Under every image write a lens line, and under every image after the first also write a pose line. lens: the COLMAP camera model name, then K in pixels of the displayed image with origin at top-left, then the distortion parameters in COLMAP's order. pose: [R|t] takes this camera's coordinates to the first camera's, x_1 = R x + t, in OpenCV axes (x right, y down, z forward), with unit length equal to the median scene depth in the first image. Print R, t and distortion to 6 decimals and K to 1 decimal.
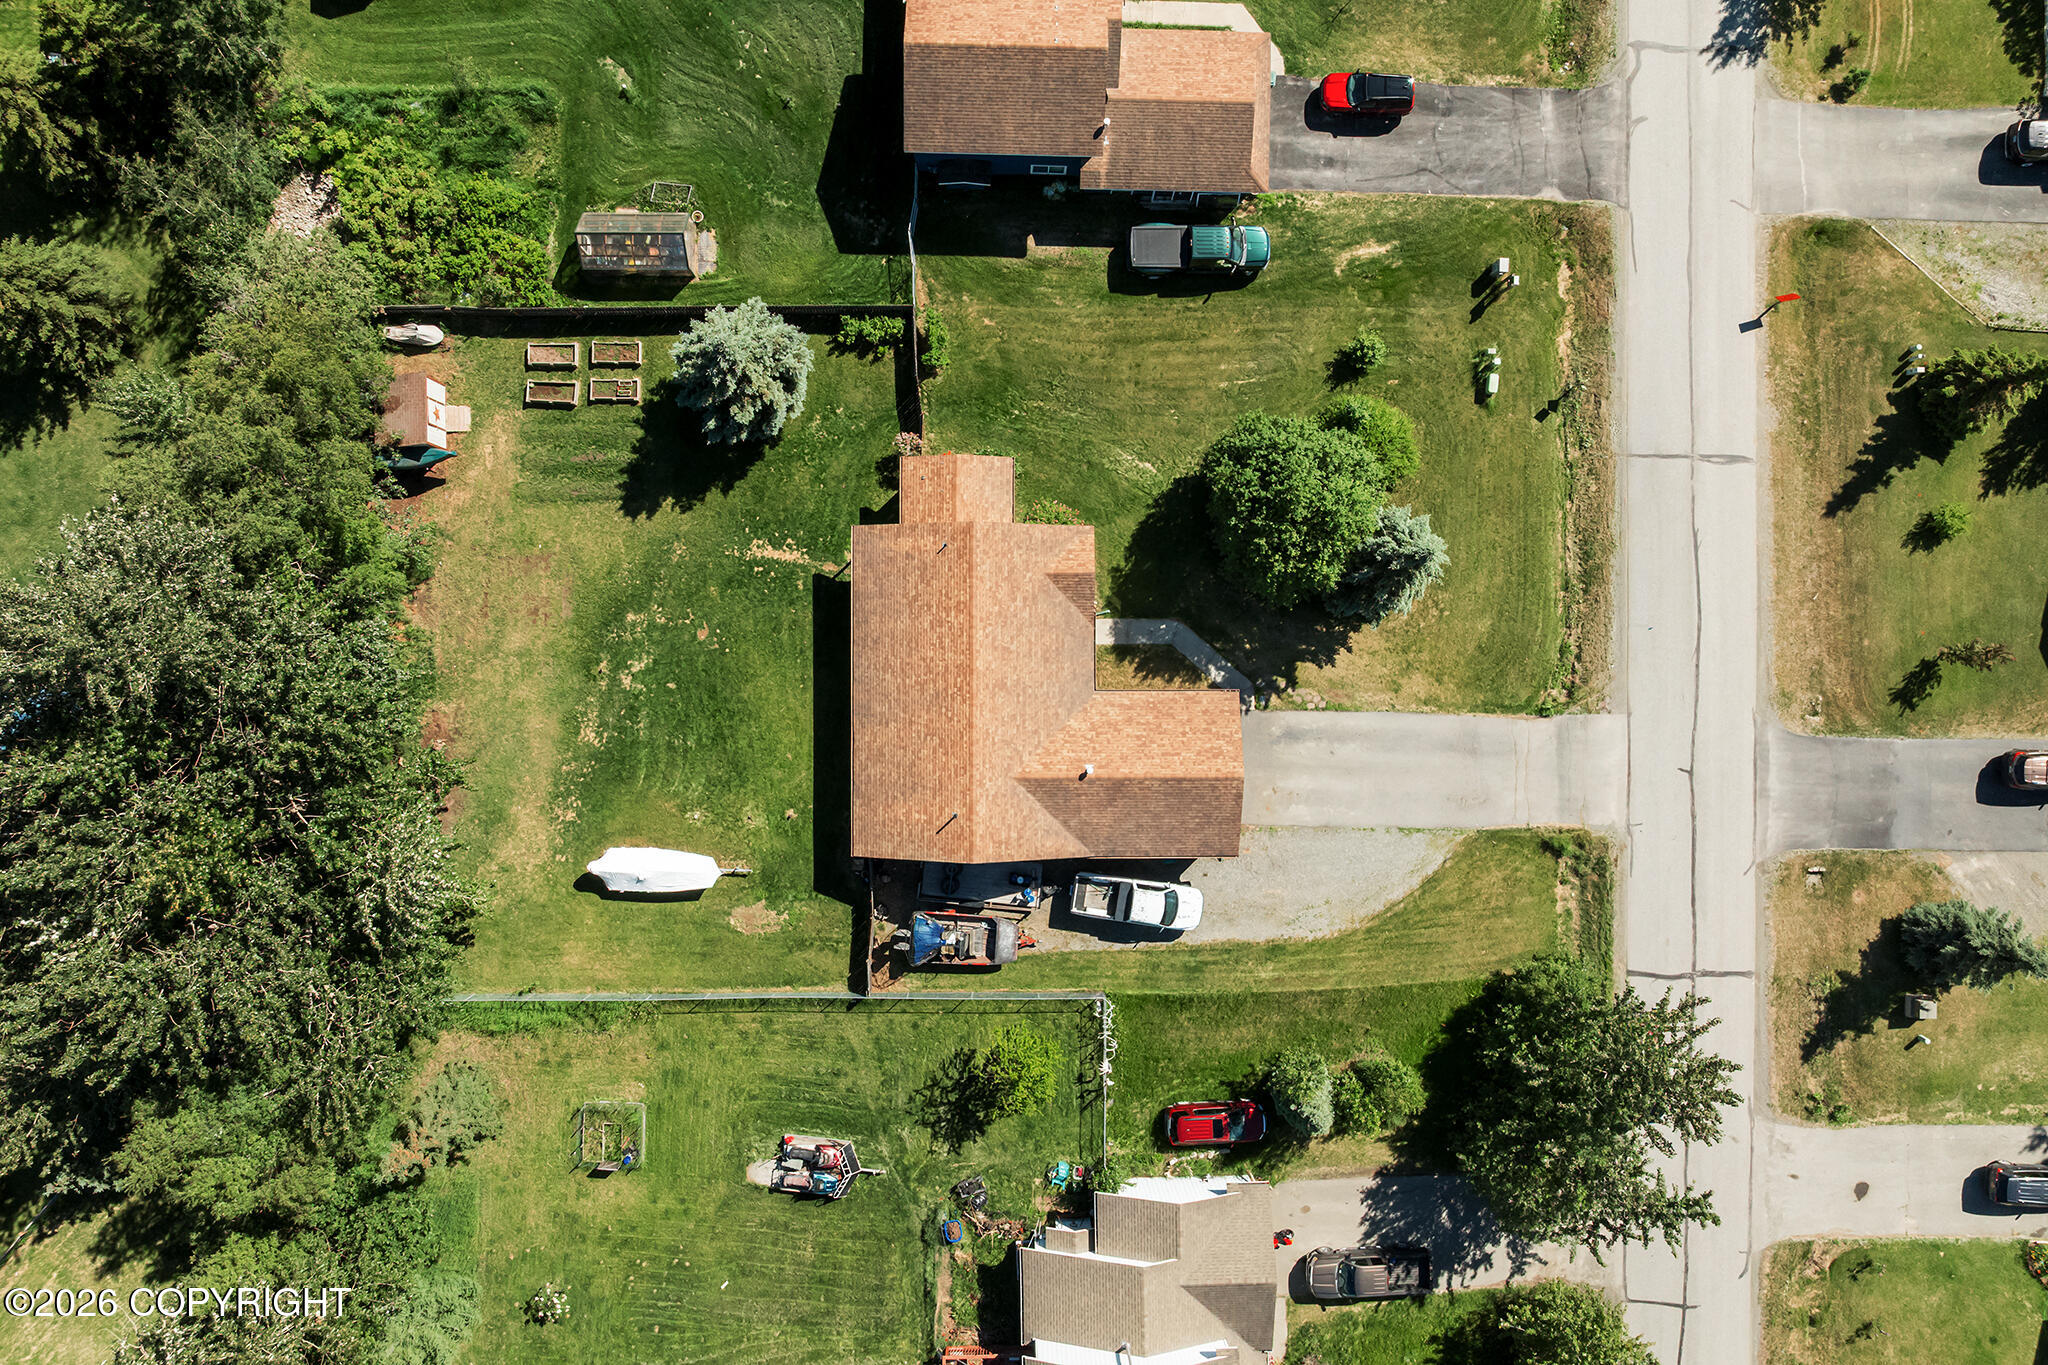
lens RADIAL K [[1446.8, 0, 1029.1], [0, 1446.8, 647.7], [0, 0, 1]] dist [-0.059676, 0.017365]
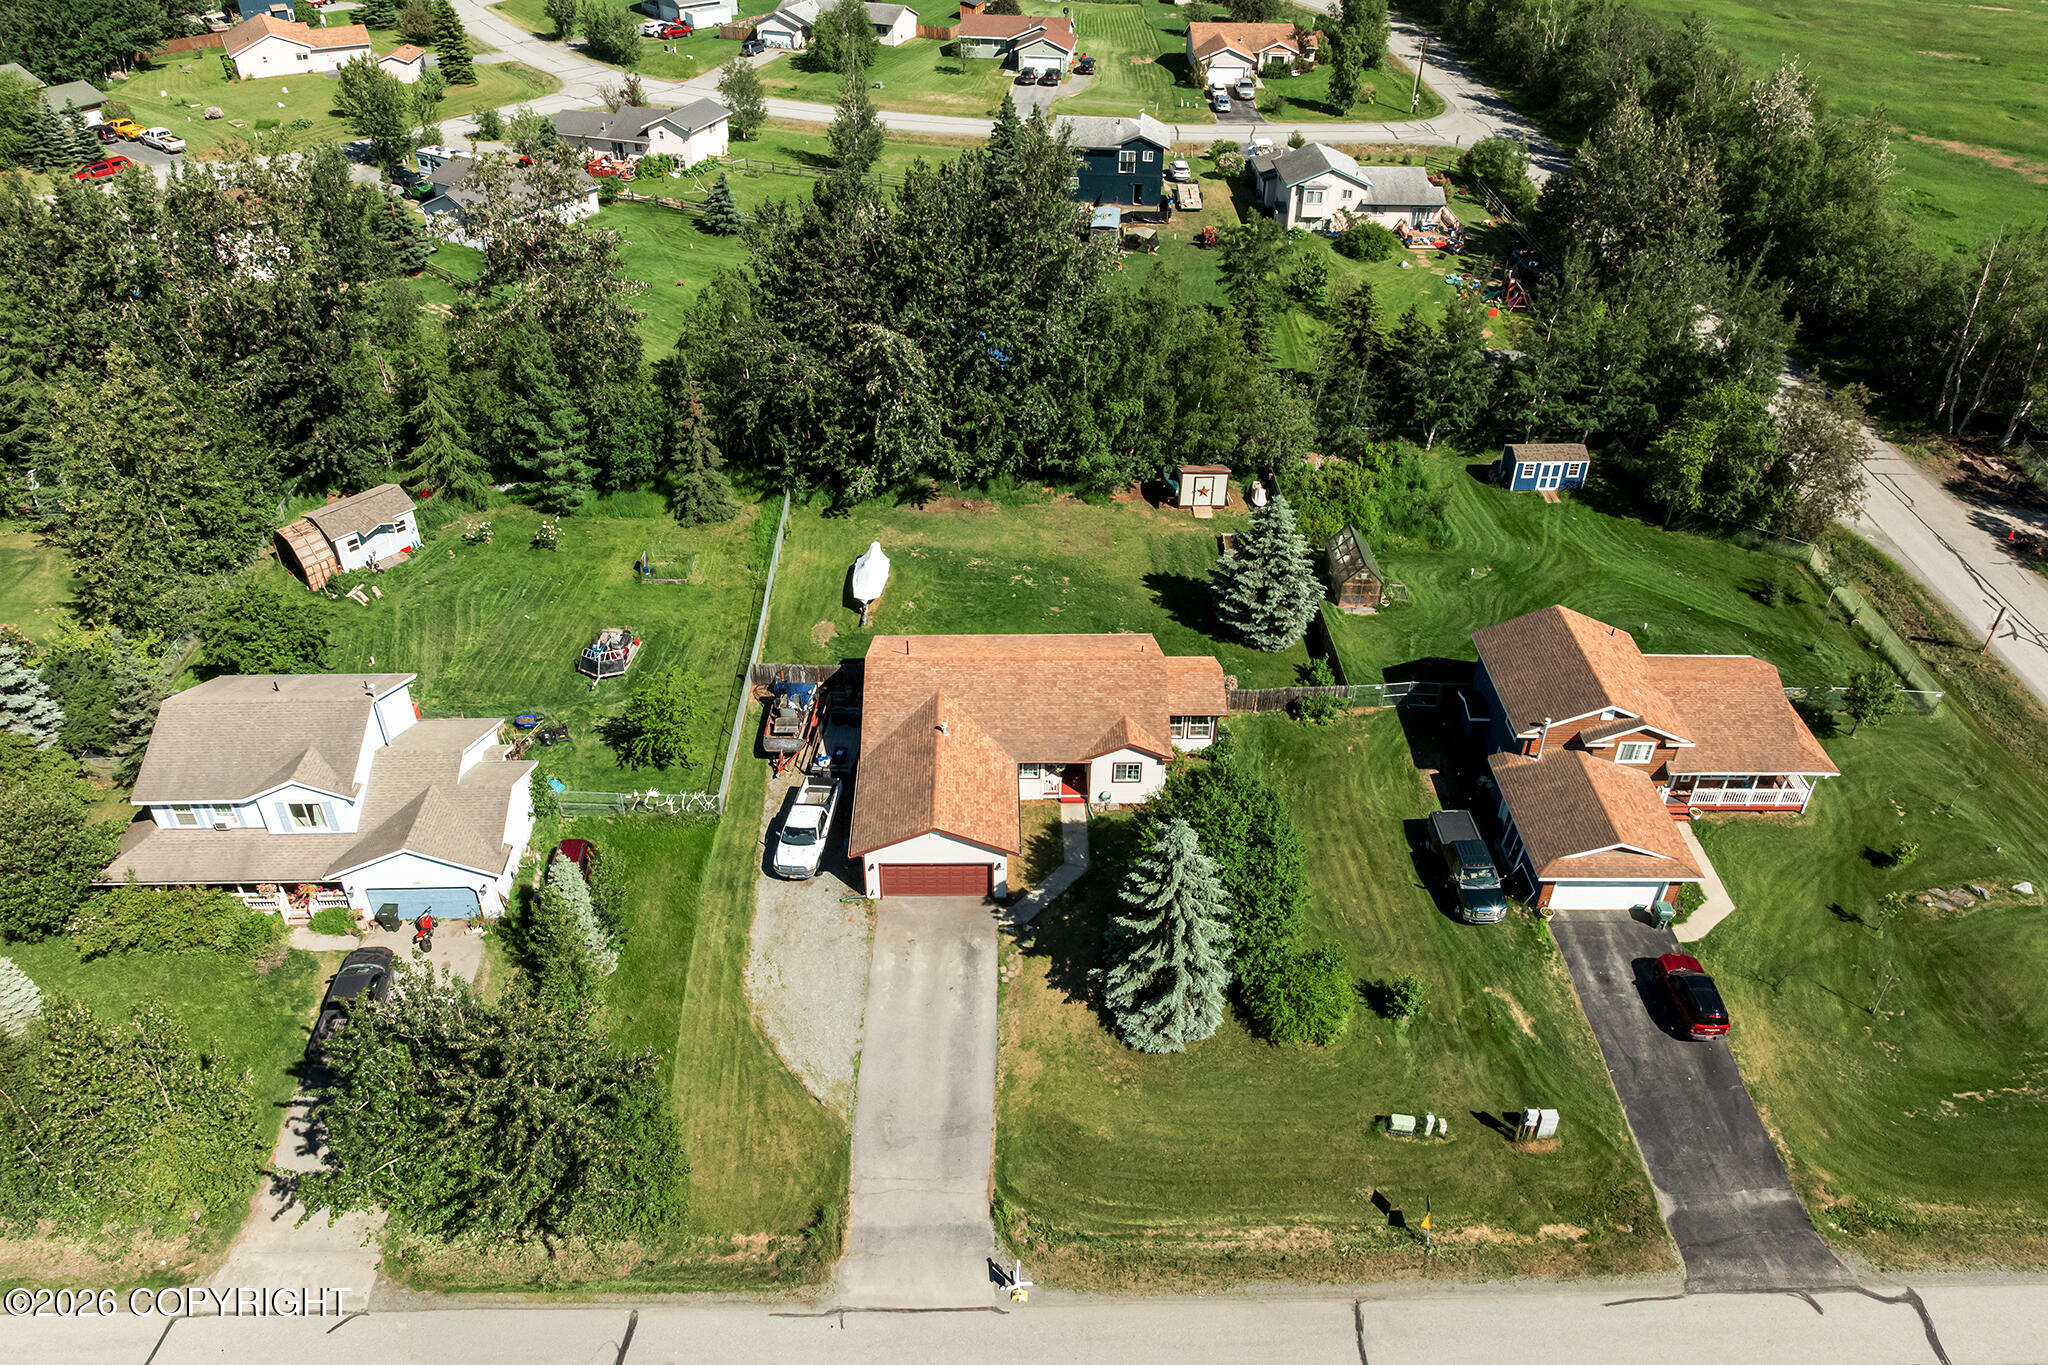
lens RADIAL K [[1446.8, 0, 1017.3], [0, 1446.8, 686.8], [0, 0, 1]] dist [-0.059676, 0.017365]
pose [[0.019873, 0.577170, -0.816382, 0.834988], [-0.999787, 0.006938, -0.019433, 0.047979], [-0.005552, 0.816594, 0.577185, 0.330835]]
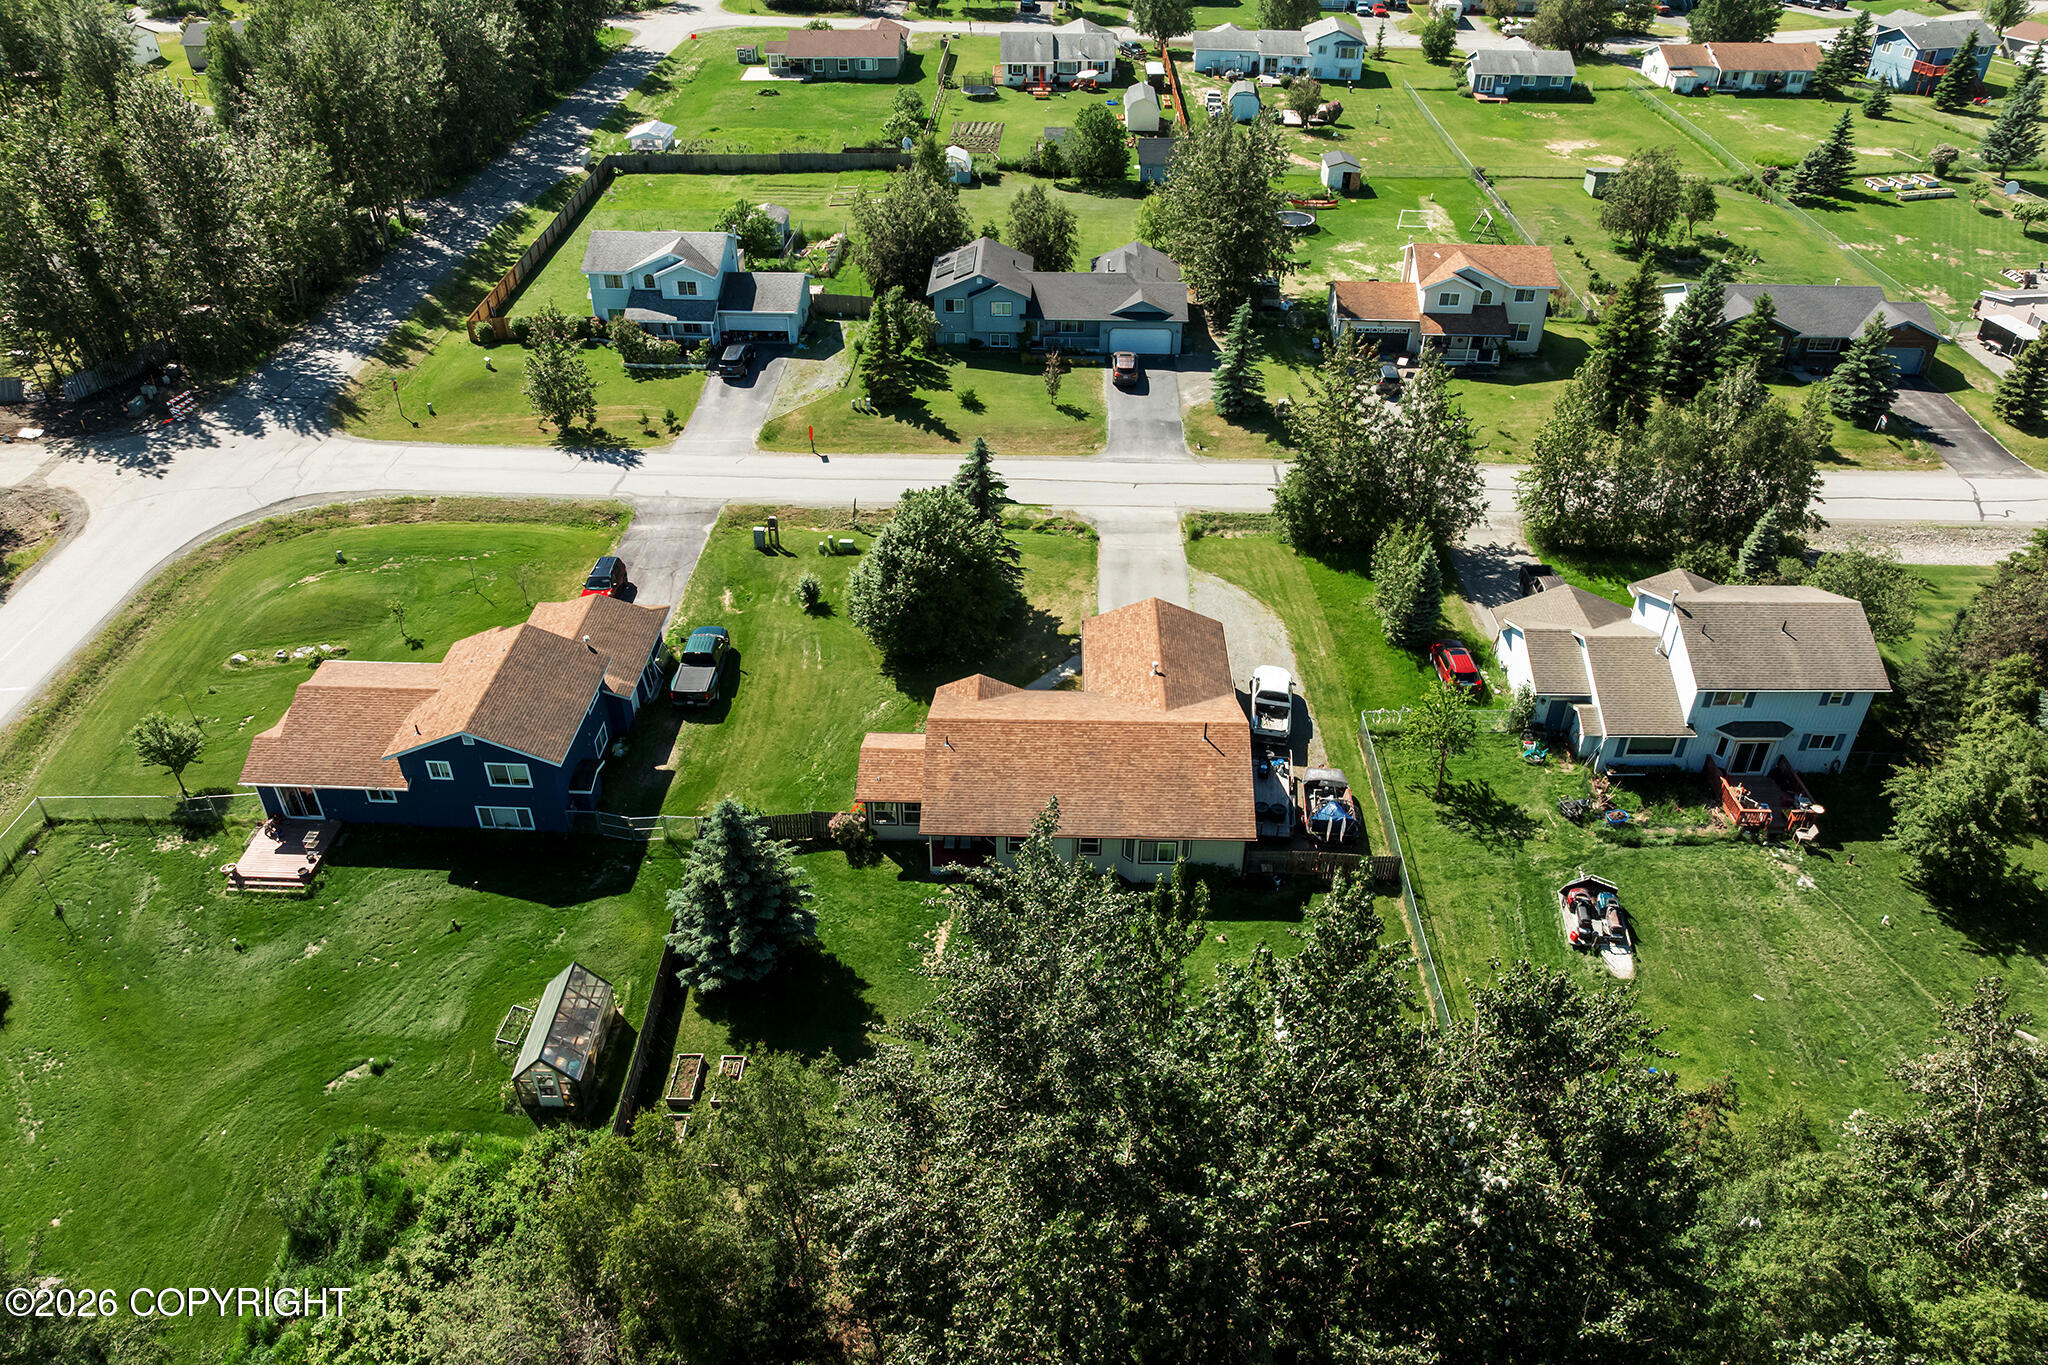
lens RADIAL K [[1446.8, 0, 1026.0], [0, 1446.8, 682.7], [0, 0, 1]] dist [-0.059676, 0.017365]
pose [[0.018551, -0.589907, 0.807258, -0.813560], [0.999808, 0.015998, -0.011285, -0.002361], [-0.006257, 0.807312, 0.590091, 0.321147]]
